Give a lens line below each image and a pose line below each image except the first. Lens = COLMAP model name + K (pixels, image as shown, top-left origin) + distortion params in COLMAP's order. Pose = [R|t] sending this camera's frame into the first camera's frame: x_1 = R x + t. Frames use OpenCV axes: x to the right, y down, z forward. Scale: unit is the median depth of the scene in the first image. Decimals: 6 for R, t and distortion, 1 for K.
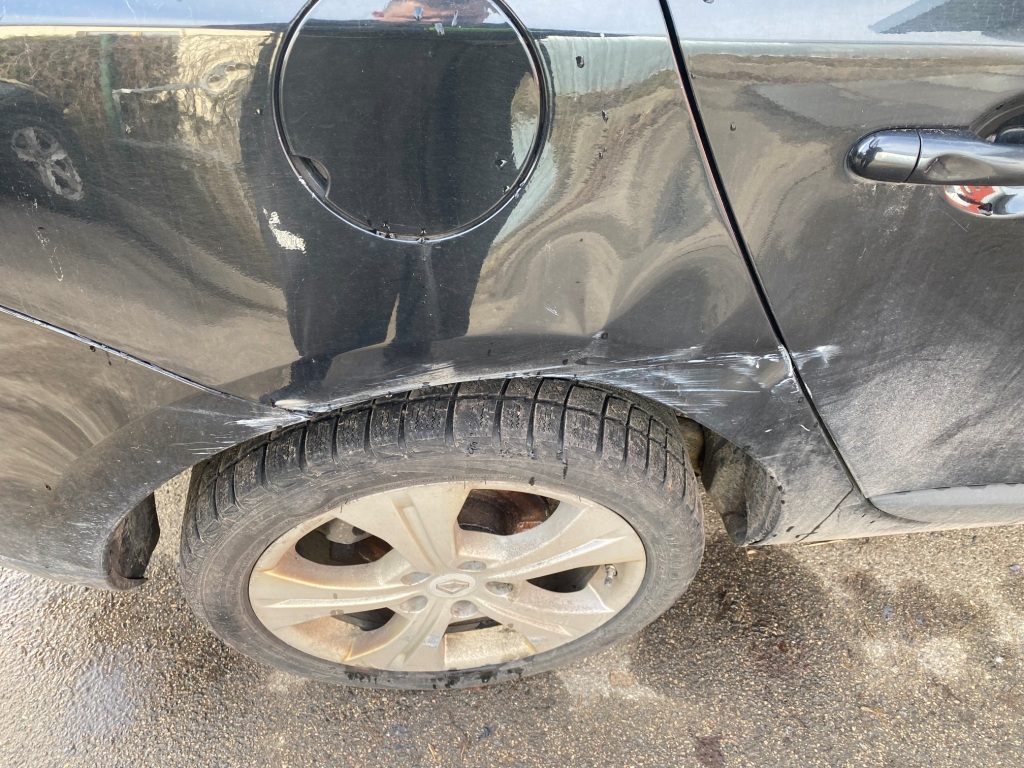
lens RADIAL K [[808.0, 0, 508.6], [0, 808.0, 414.4], [0, 0, 1]] dist [0.011253, 0.002560]
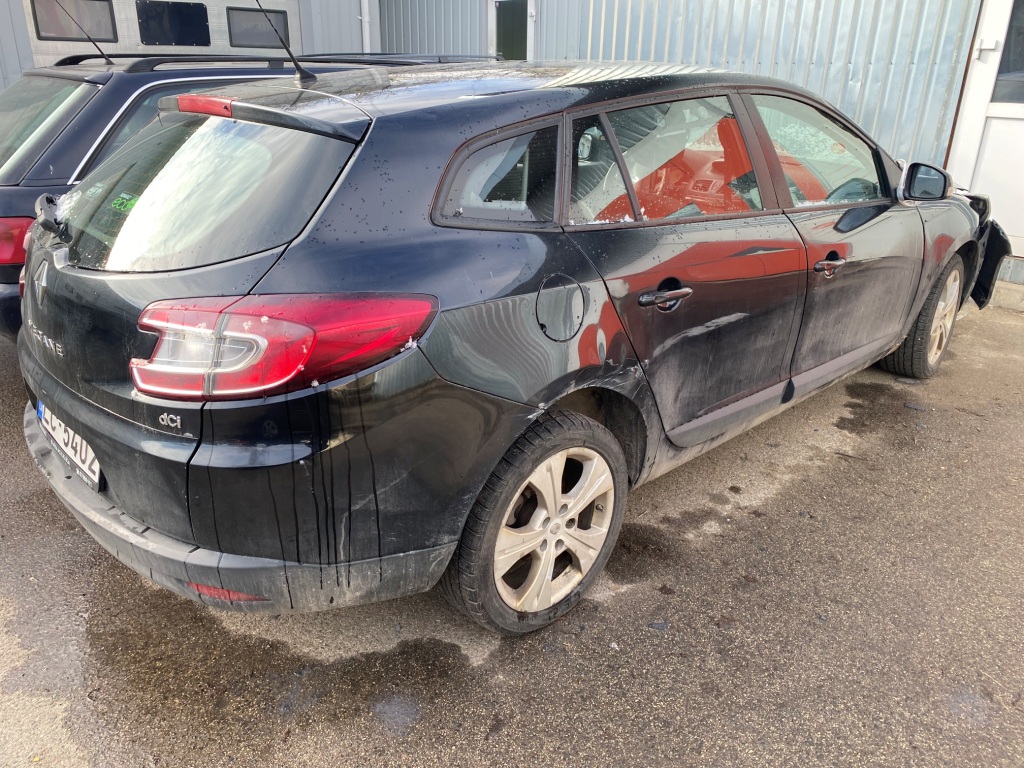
lens RADIAL K [[808.0, 0, 508.6], [0, 808.0, 414.4], [0, 0, 1]] dist [0.011253, 0.002560]
pose [[0.795557, -0.258760, 0.547843, -1.174732], [0.480408, 0.820377, -0.310146, 0.519944], [-0.369185, 0.509927, 0.776967, -0.765971]]
